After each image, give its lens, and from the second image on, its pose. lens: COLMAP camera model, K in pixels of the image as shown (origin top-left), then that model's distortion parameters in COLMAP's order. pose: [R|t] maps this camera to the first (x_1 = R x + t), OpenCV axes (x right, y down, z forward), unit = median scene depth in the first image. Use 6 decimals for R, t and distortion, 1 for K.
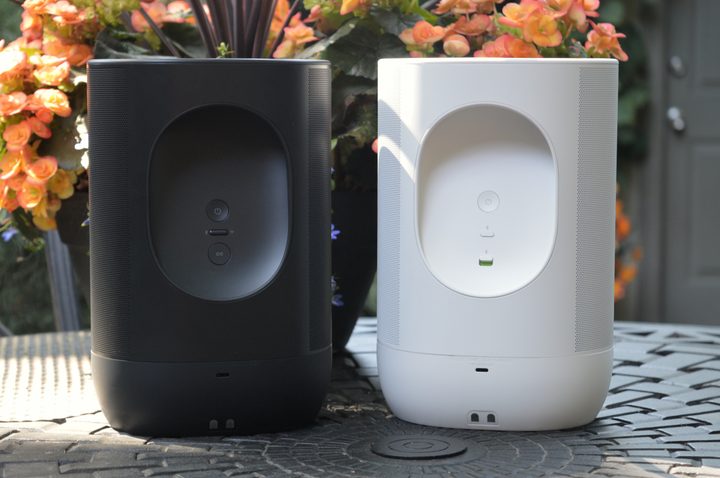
lens RADIAL K [[1739.7, 0, 360.5], [0, 1739.7, 241.0], [0, 0, 1]] dist [0.053411, 0.000000]
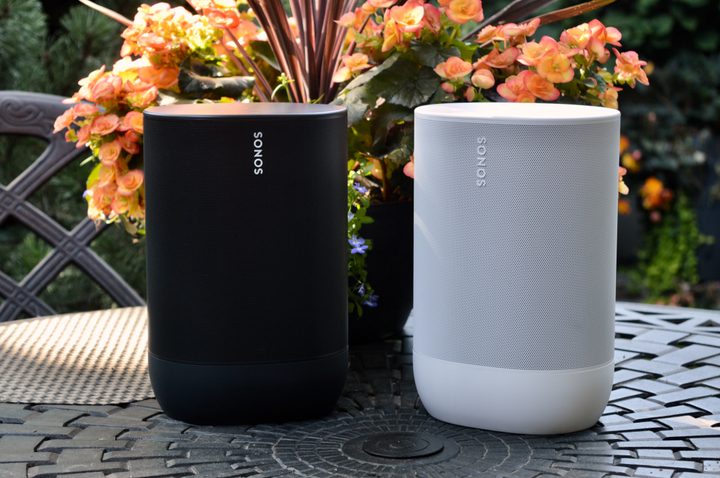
lens RADIAL K [[1739.7, 0, 359.7], [0, 1739.7, 237.2], [0, 0, 1]] dist [0.053411, 0.000000]
pose [[0.988454, 0.021893, -0.149932, 0.147298], [-0.011146, 0.997332, 0.072145, -0.089857], [0.151112, -0.069641, 0.986061, -0.138110]]
